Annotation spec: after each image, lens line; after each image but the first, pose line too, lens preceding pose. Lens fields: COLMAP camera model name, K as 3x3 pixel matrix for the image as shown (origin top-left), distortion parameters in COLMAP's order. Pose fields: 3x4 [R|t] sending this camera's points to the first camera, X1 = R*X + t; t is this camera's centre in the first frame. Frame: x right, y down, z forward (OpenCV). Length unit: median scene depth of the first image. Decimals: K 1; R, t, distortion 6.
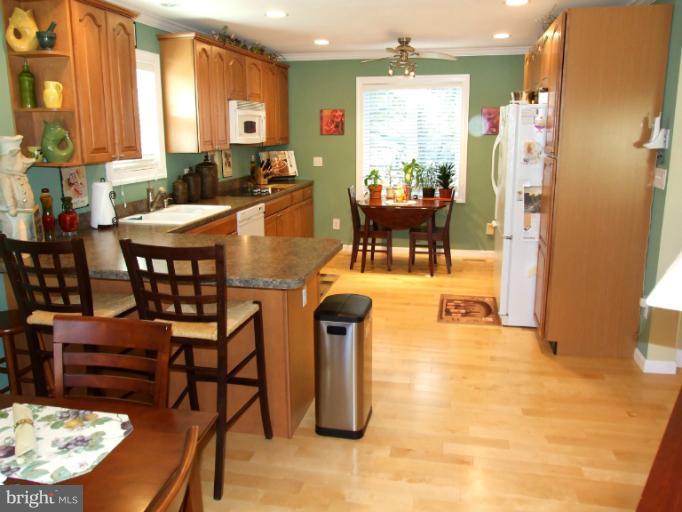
lens RADIAL K [[548.2, 0, 343.0], [0, 548.2, 237.6], [0, 0, 1]] dist [-0.053007, 0.050434]
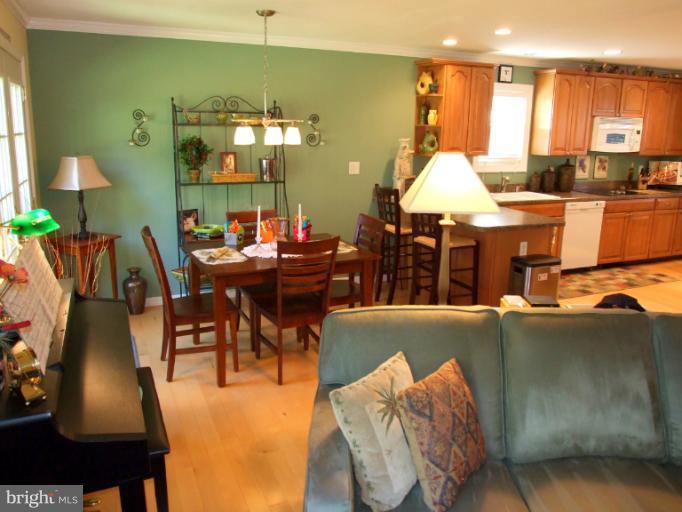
lens RADIAL K [[548.2, 0, 343.0], [0, 548.2, 237.6], [0, 0, 1]] dist [-0.053007, 0.050434]
pose [[0.591586, 0.182999, -0.785199, 0.476525], [-0.181062, 0.979179, 0.091792, 0.011163], [0.785647, 0.087867, 0.612403, -0.195151]]
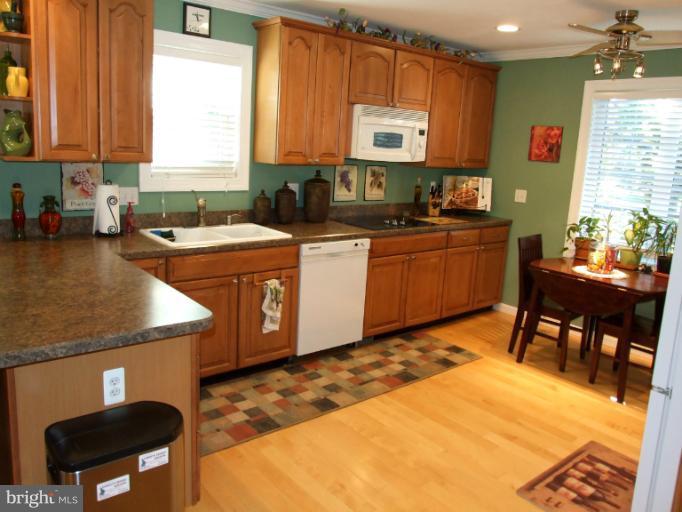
lens RADIAL K [[548.2, 0, 343.0], [0, 548.2, 237.6], [0, 0, 1]] dist [-0.053007, 0.050434]
pose [[0.788570, 0.158120, -0.594268, 0.279675], [-0.181177, 0.983222, 0.021197, -0.073831], [0.587650, 0.090952, 0.803987, 0.362808]]
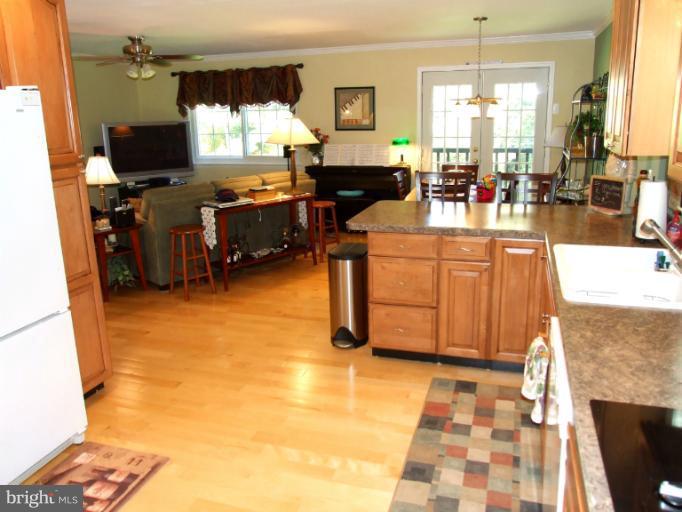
lens RADIAL K [[548.2, 0, 343.0], [0, 548.2, 237.6], [0, 0, 1]] dist [-0.053007, 0.050434]
pose [[-0.994932, 0.009544, 0.100093, -0.063278], [0.050015, 0.910565, 0.410329, -0.253994], [-0.087225, 0.413256, -0.906428, 1.224286]]
